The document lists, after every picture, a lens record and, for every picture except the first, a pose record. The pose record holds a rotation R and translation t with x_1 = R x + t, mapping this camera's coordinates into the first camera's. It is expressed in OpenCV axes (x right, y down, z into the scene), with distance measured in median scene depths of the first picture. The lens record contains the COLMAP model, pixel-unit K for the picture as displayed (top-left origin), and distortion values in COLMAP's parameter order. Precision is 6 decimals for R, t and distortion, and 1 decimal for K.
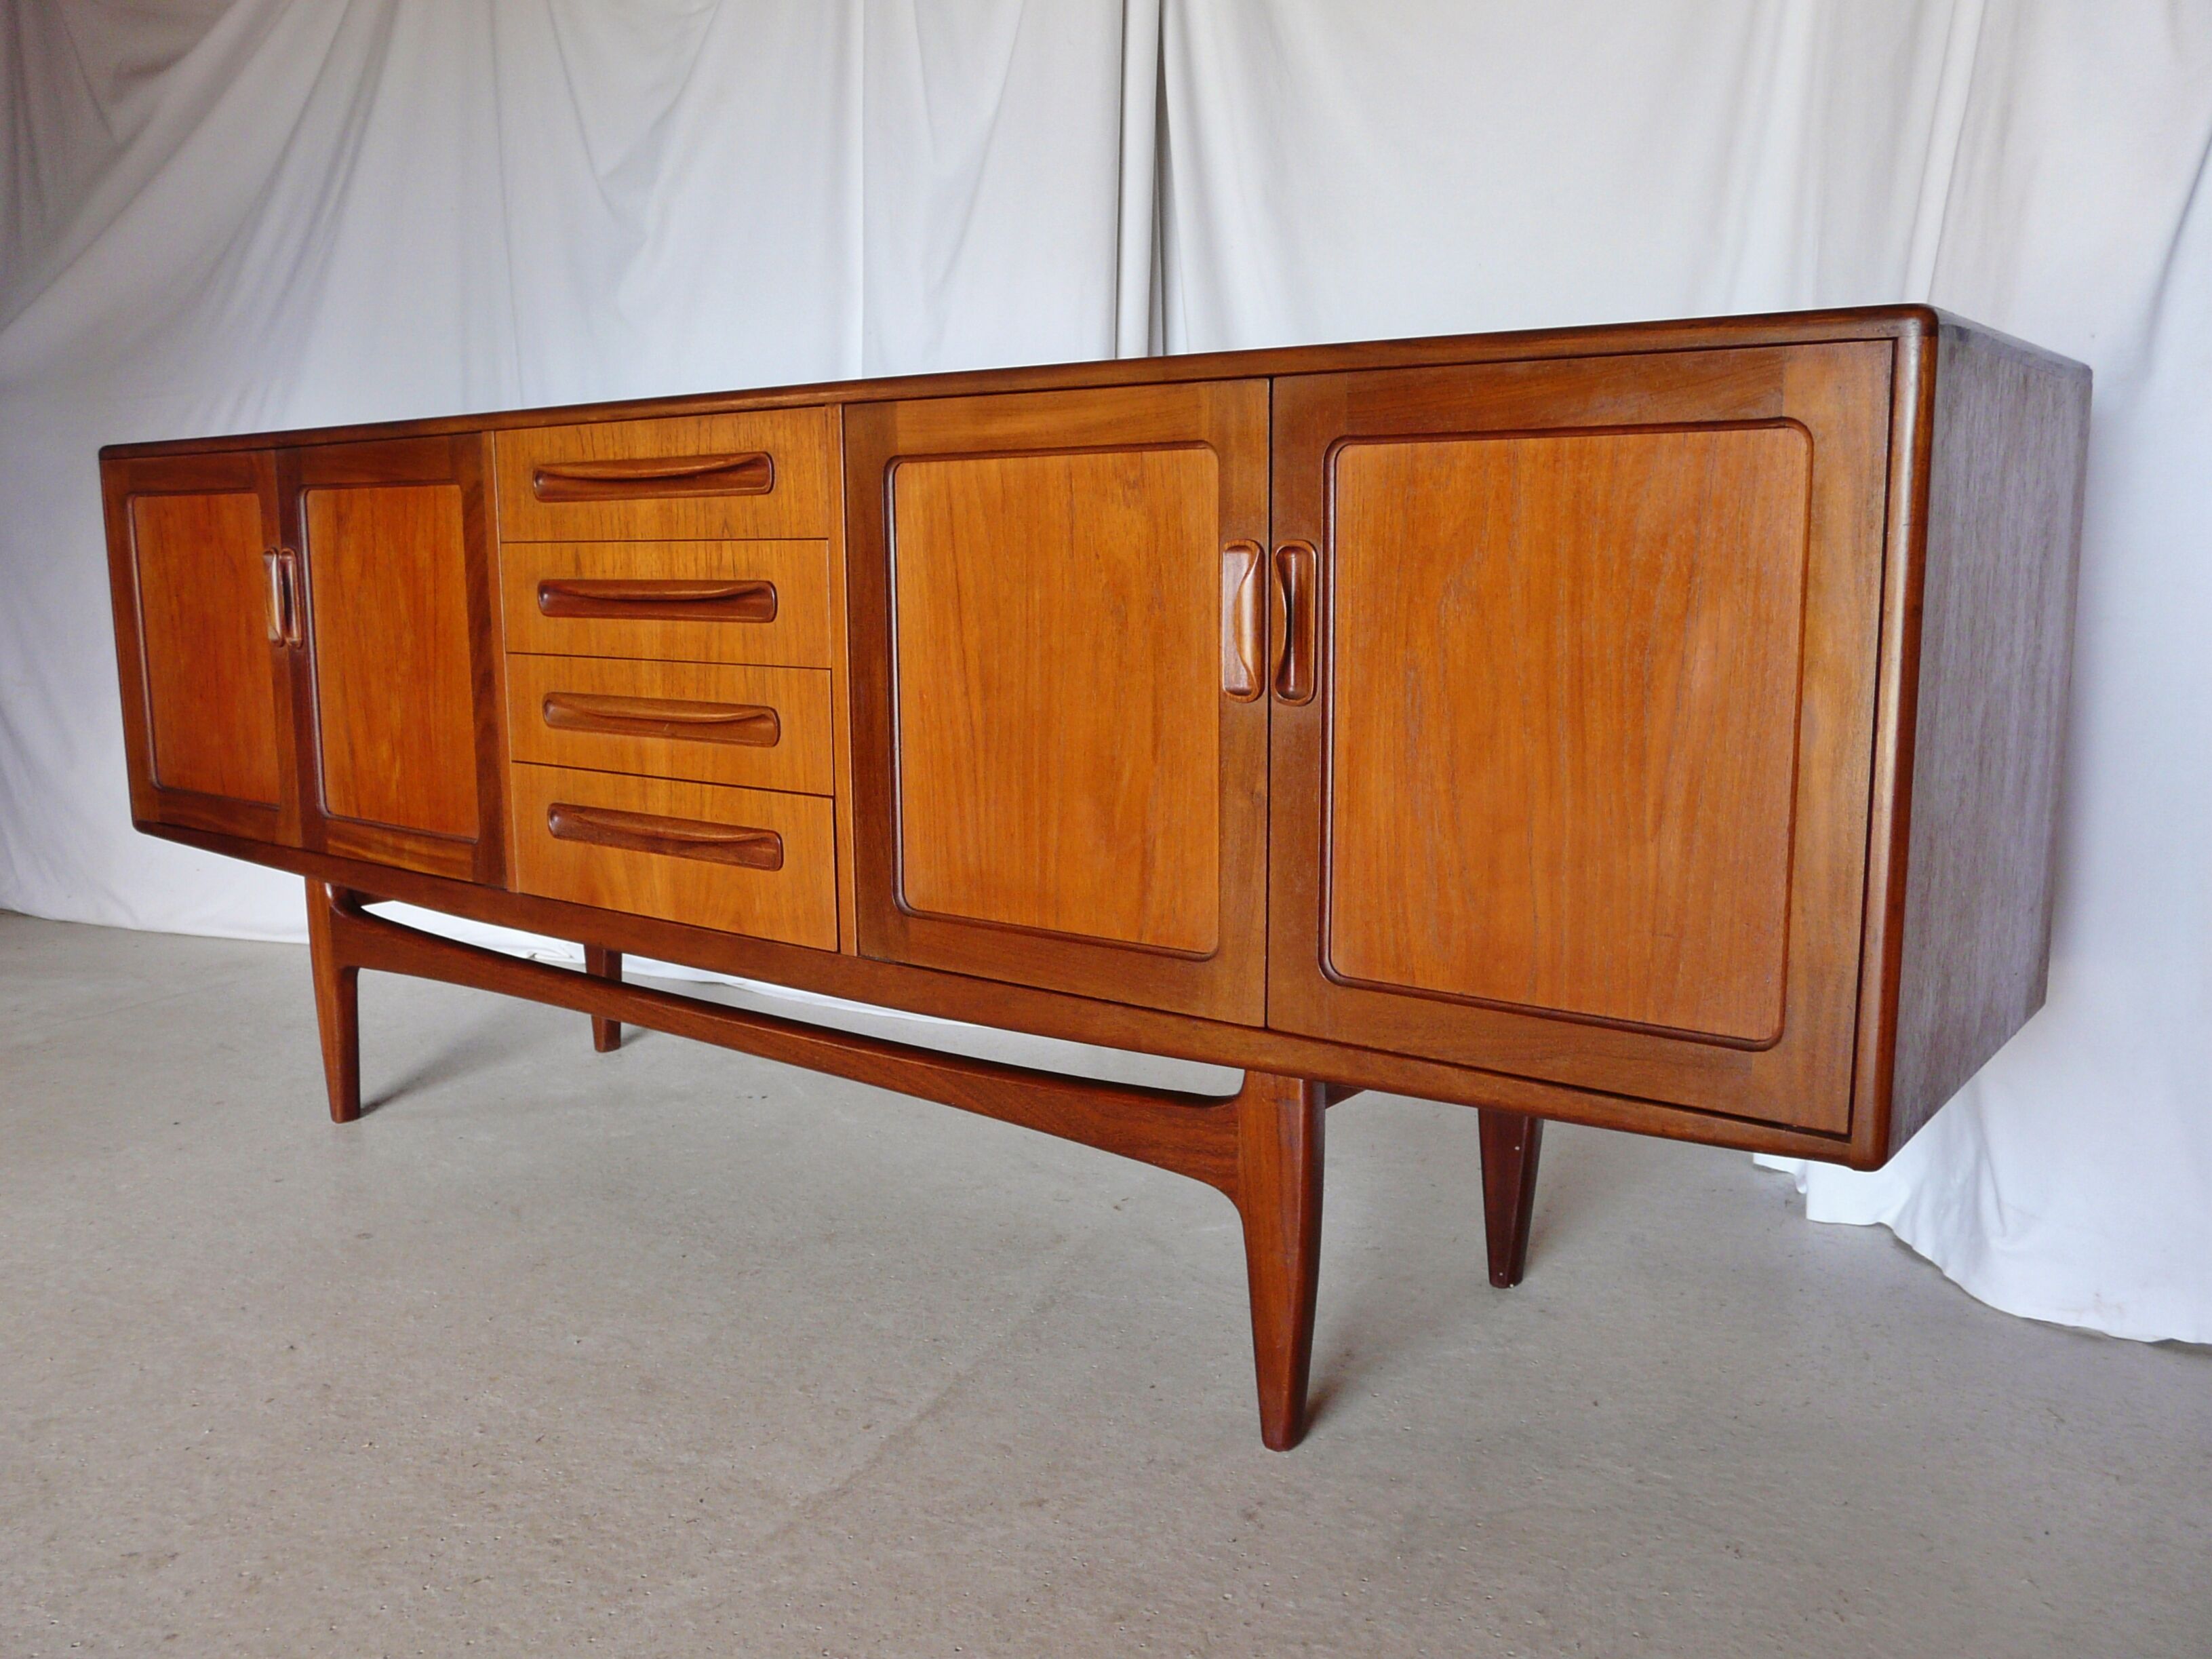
lens RADIAL K [[1824.2, 0, 1106.0], [0, 1824.2, 829.5], [0, 0, 1]] dist [-0.080369, 0.127827]
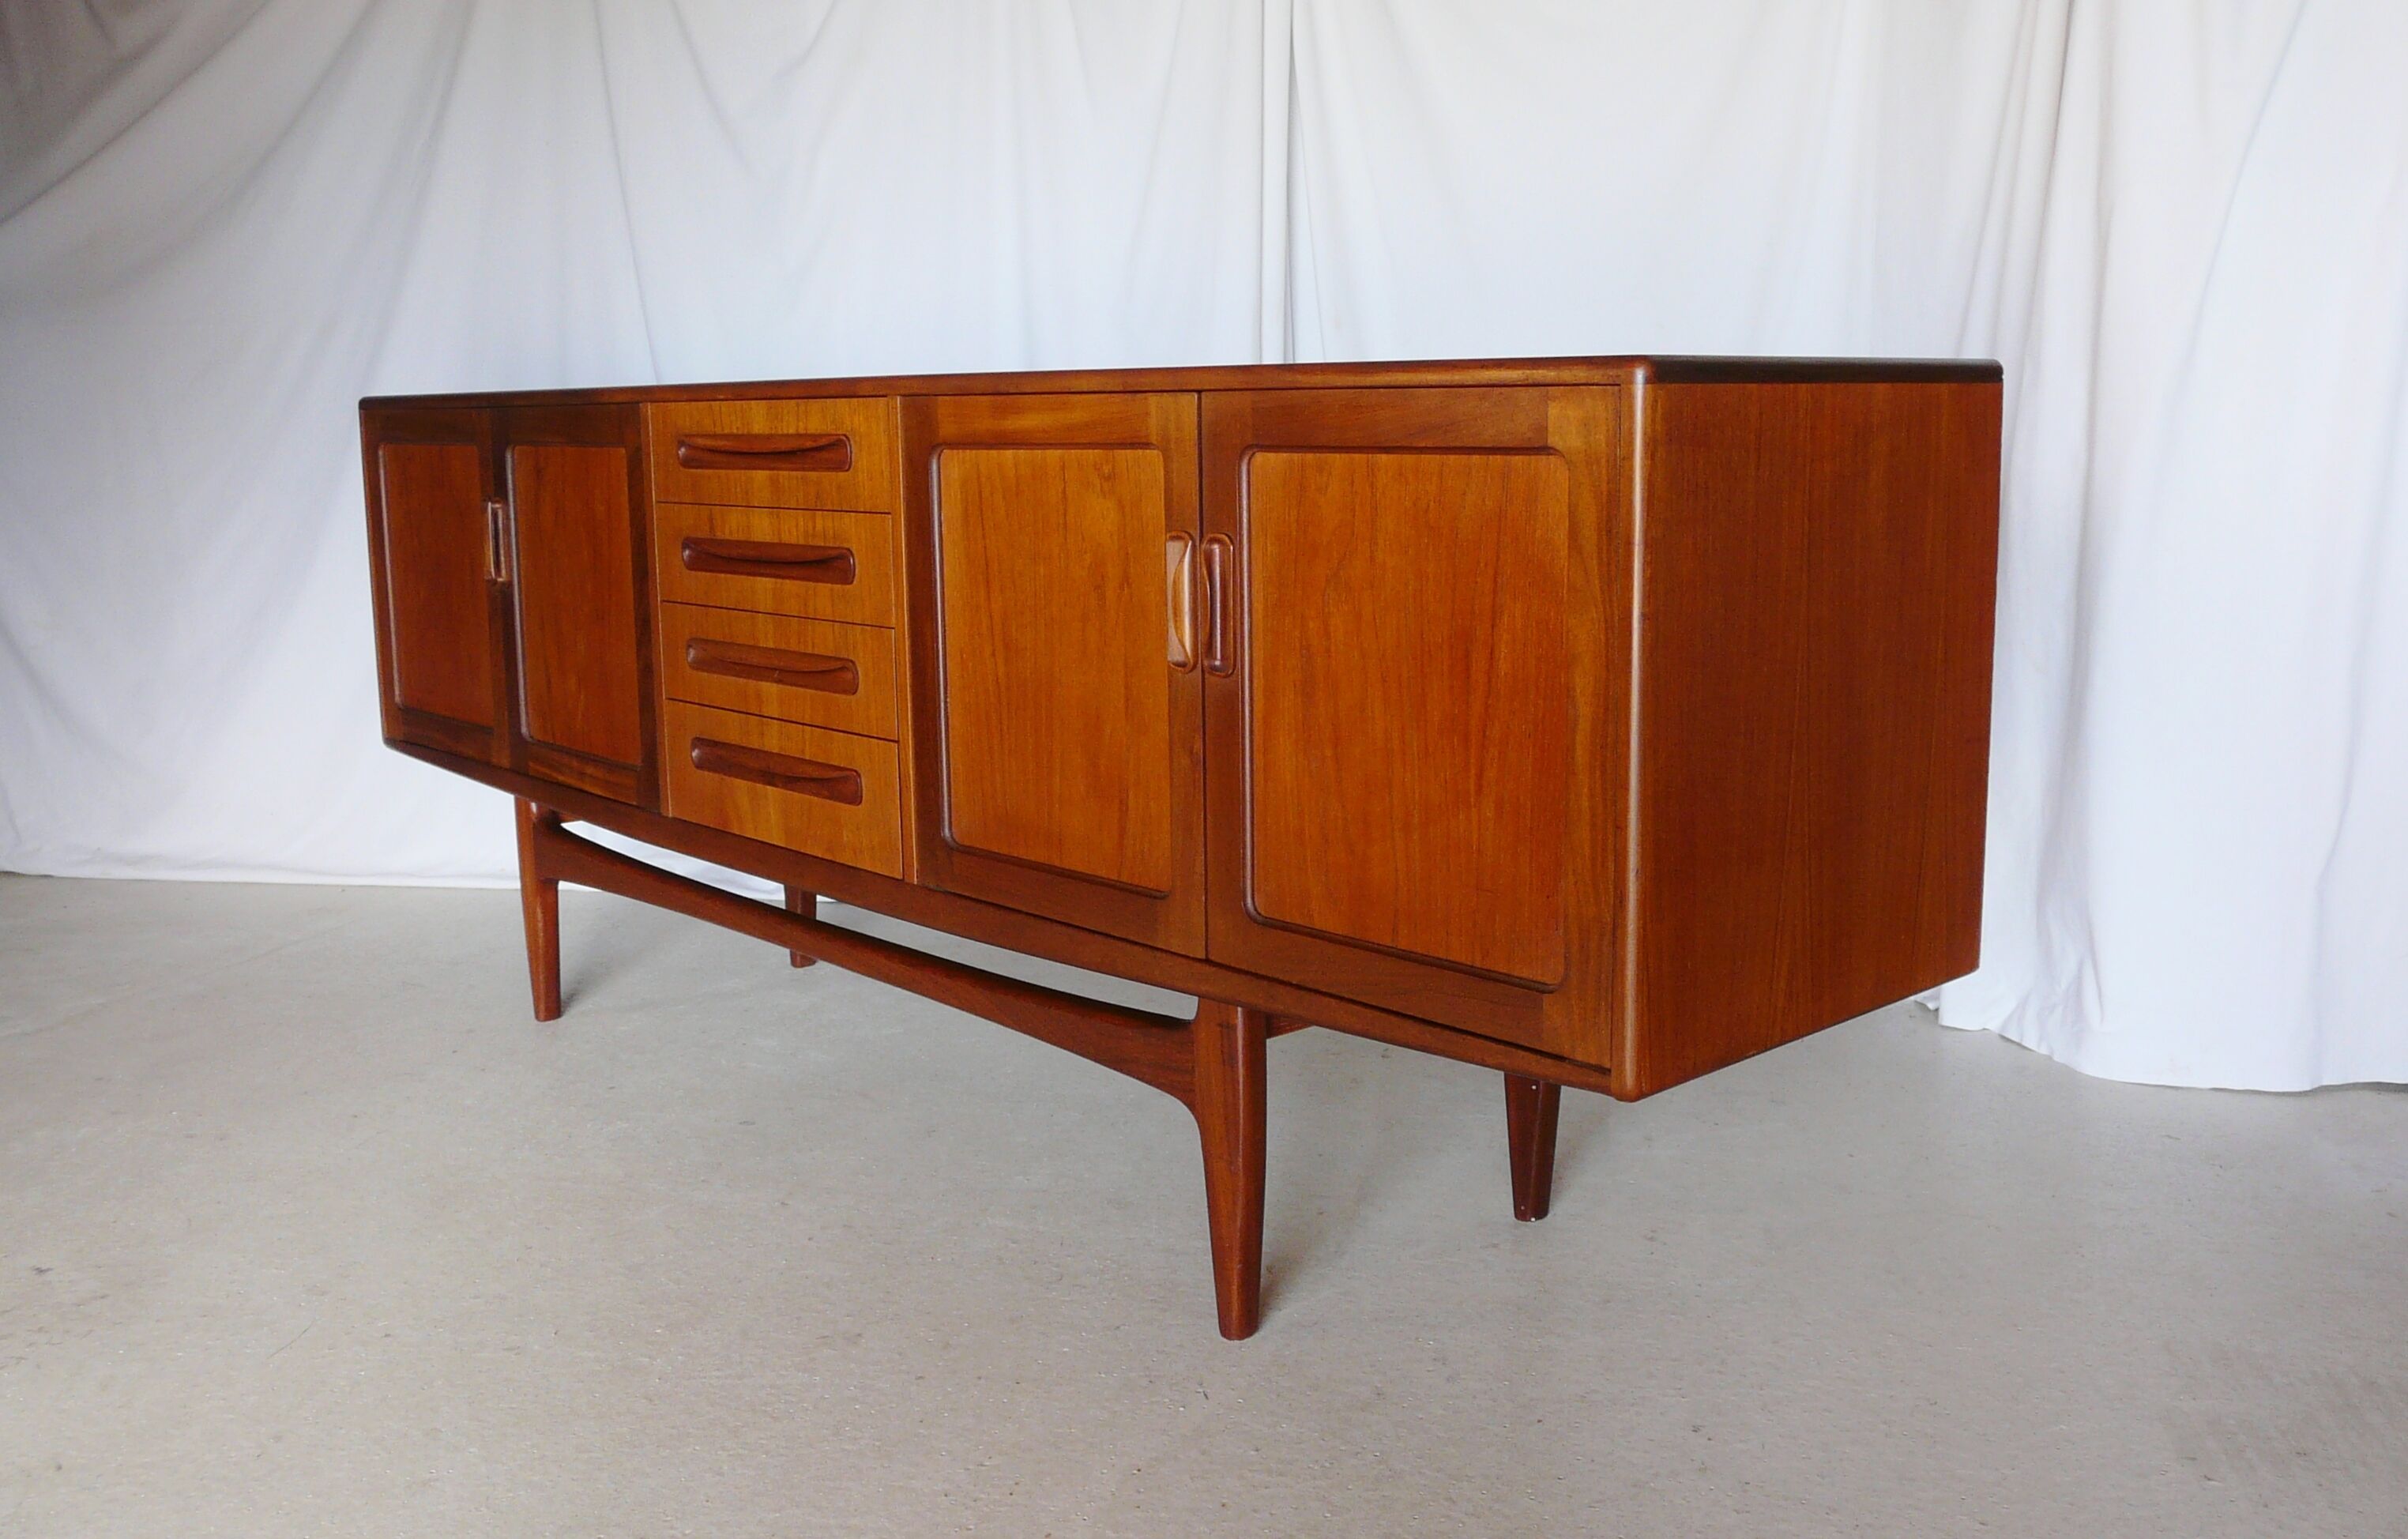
lens RADIAL K [[2105.2, 0, 1204.0], [0, 2105.2, 769.5], [0, 0, 1]] dist [-0.011460, -0.000500]
pose [[0.983083, 0.026499, -0.181234, 0.270082], [-0.024505, 0.999612, 0.013236, -0.022277], [0.181514, -0.008571, 0.983351, -0.242857]]
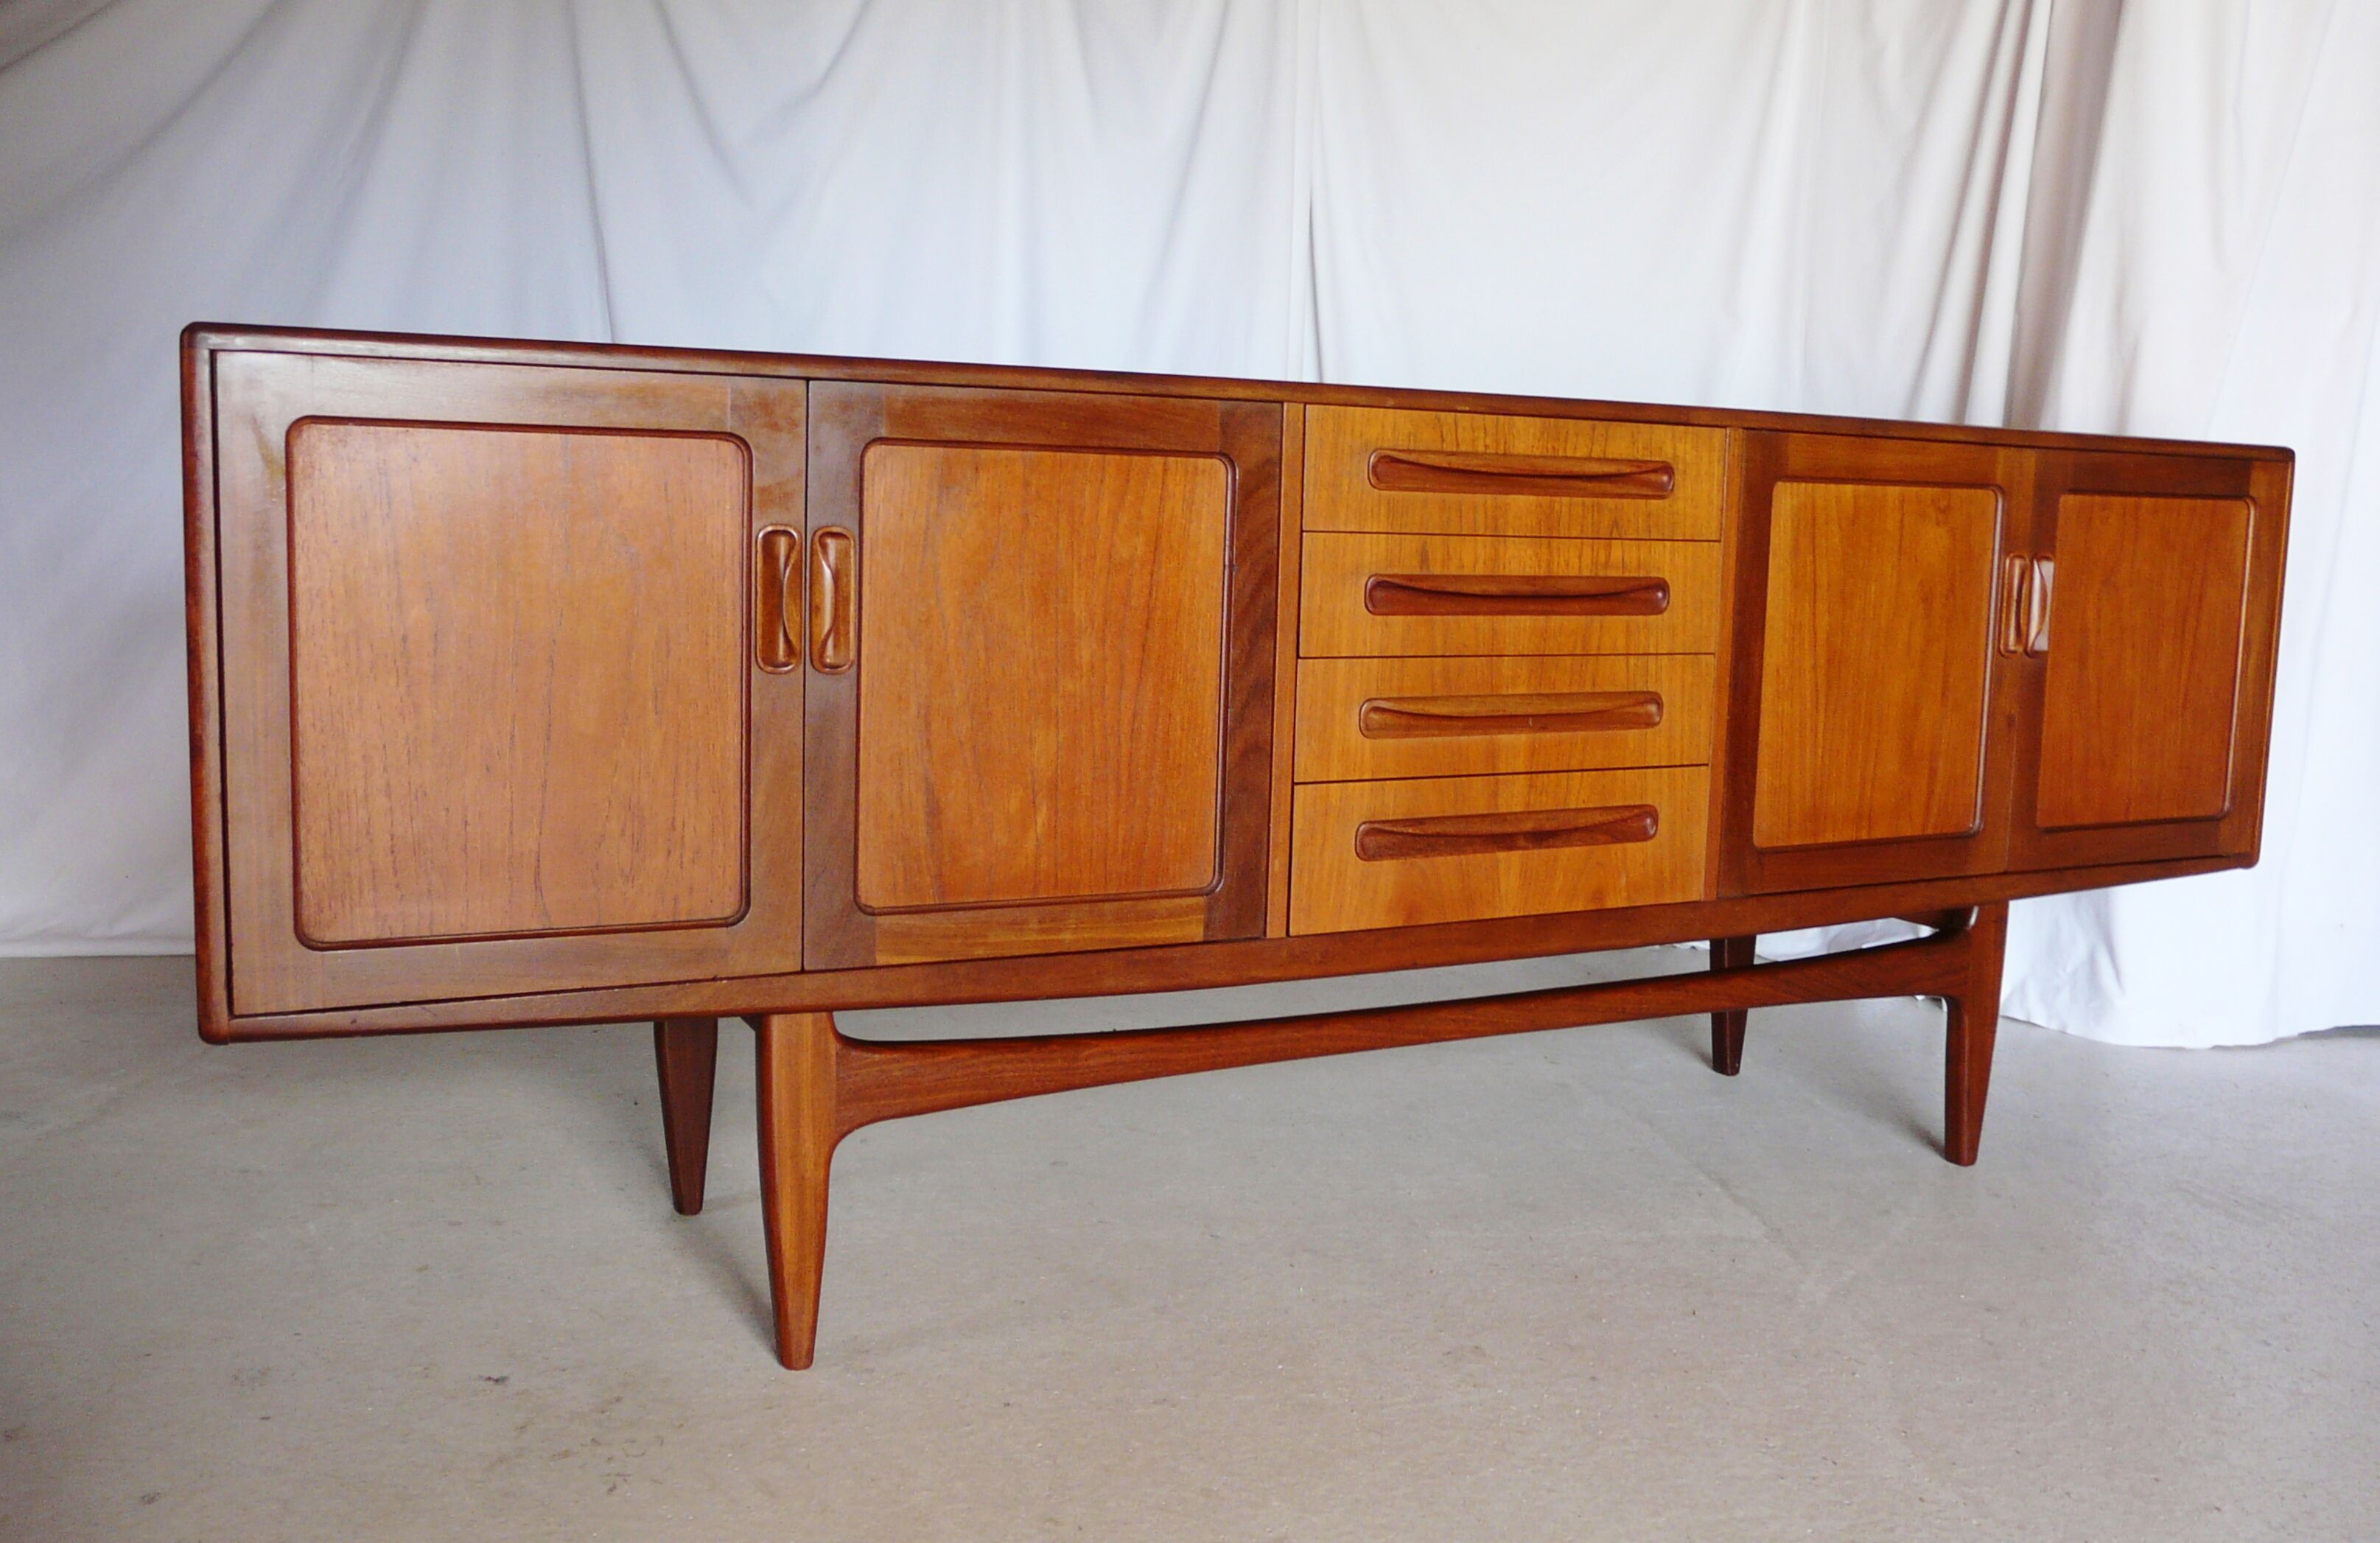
lens RADIAL K [[1974.1, 0, 1190.2], [0, 1974.1, 707.8], [0, 0, 1]] dist [-0.041650, 0.001739]
pose [[0.440402, -0.078733, 0.894342, -1.384962], [0.106298, 0.993713, 0.035137, -0.130252], [-0.891486, 0.079592, 0.446002, 0.726328]]
